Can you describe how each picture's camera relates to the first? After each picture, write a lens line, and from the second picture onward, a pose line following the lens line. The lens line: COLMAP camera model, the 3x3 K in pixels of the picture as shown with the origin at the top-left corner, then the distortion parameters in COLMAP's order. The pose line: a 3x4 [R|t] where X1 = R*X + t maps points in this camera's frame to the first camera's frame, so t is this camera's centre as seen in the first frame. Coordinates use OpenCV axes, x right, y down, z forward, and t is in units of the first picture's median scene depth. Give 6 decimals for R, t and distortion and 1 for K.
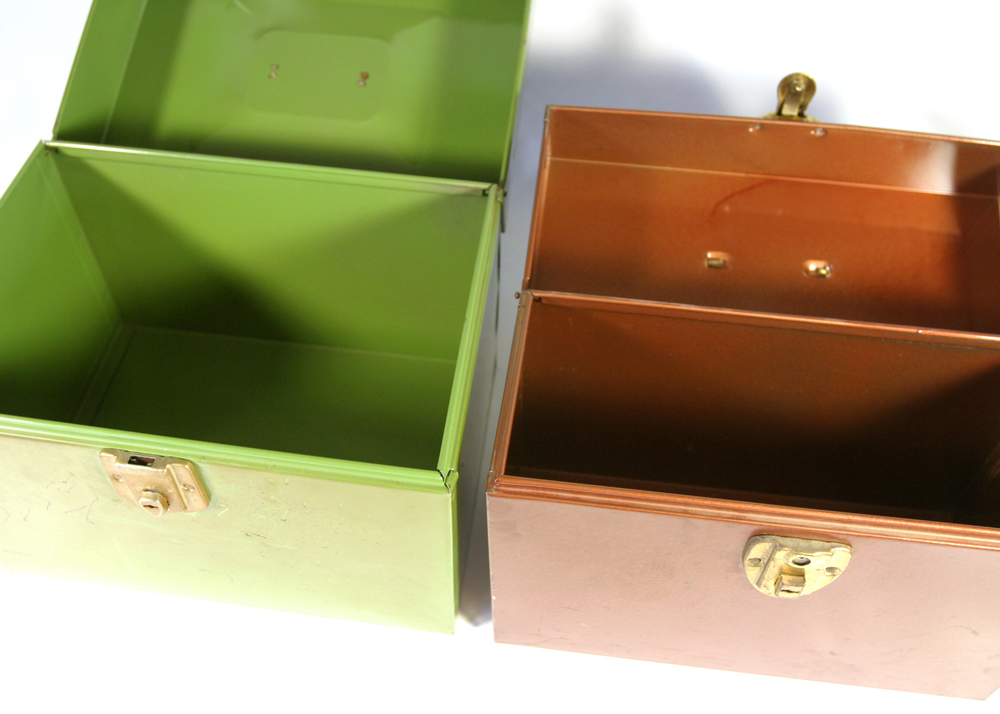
lens RADIAL K [[923.6, 0, 498.9], [0, 923.6, 363.6], [0, 0, 1]] dist [-0.030025, 0.000000]
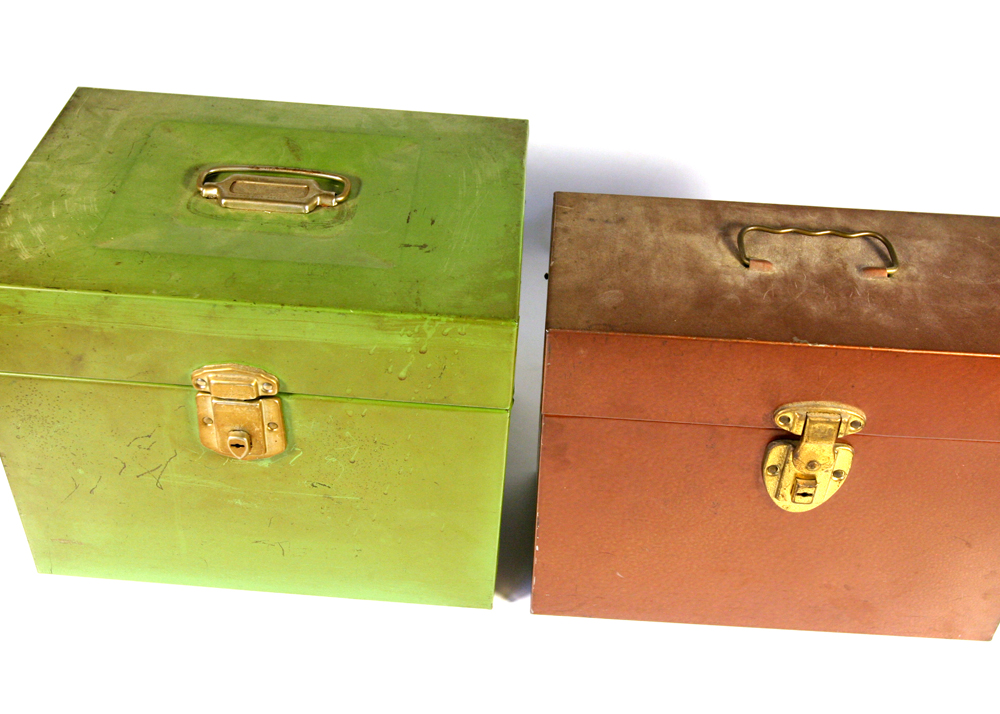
lens RADIAL K [[1128.5, 0, 500.4], [0, 1128.5, 353.4], [0, 0, 1]] dist [-0.028992, 0.000000]
pose [[0.996954, -0.023699, 0.074298, -0.160341], [0.037027, 0.982320, -0.183512, 0.309236], [-0.068635, 0.185704, 0.980206, -0.381151]]
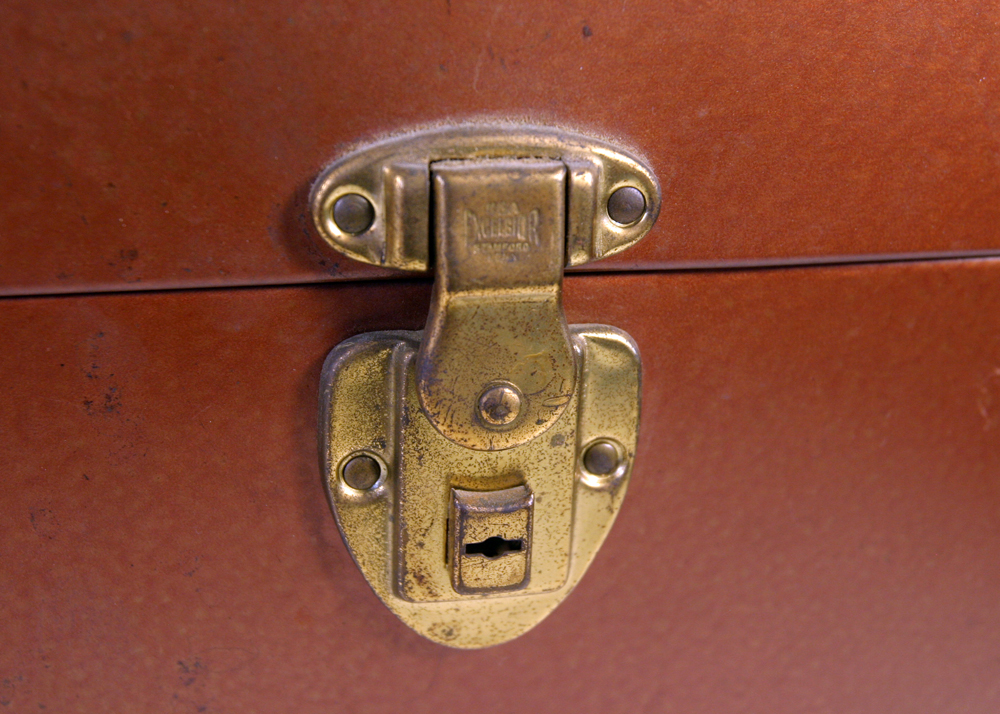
lens RADIAL K [[1352.8, 0, 492.4], [0, 1352.8, 358.9], [0, 0, 1]] dist [-0.065227, 0.000000]
pose [[0.942228, -0.099728, 0.319782, 0.174874], [0.233964, 0.879129, -0.415202, 0.366320], [-0.239722, 0.466033, 0.851673, 0.575108]]
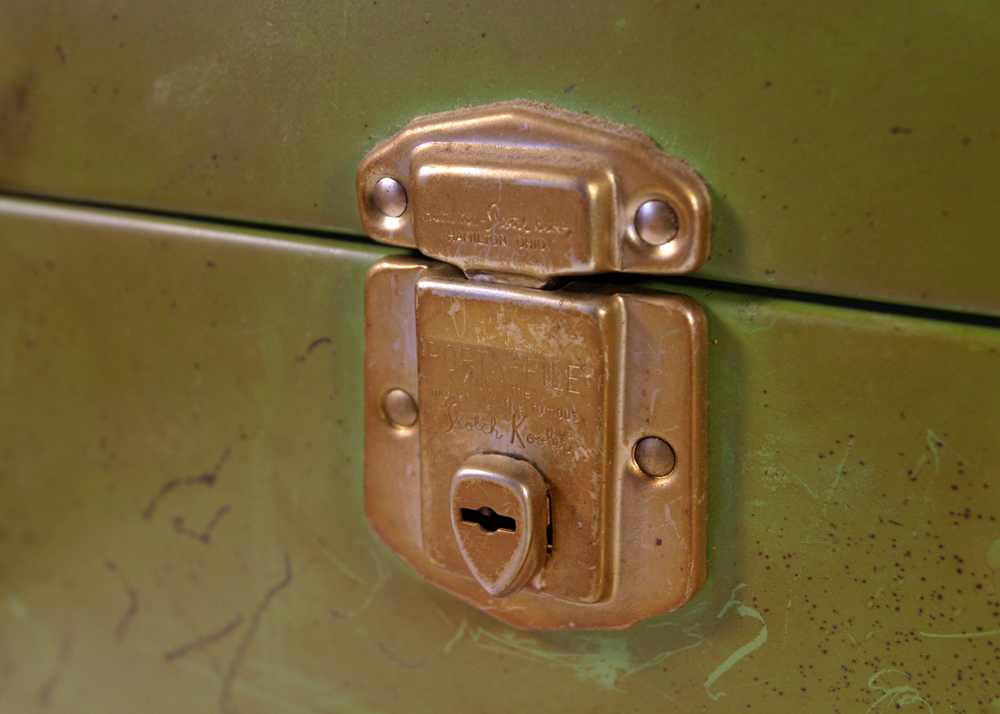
lens RADIAL K [[1399.9, 0, 499.8], [0, 1399.9, 357.8], [0, 0, 1]] dist [-0.041708, 0.000000]
pose [[0.937483, 0.083162, -0.337948, -0.250868], [-0.248955, 0.838788, -0.484206, 0.304243], [0.243200, 0.538069, 0.807054, 0.671019]]
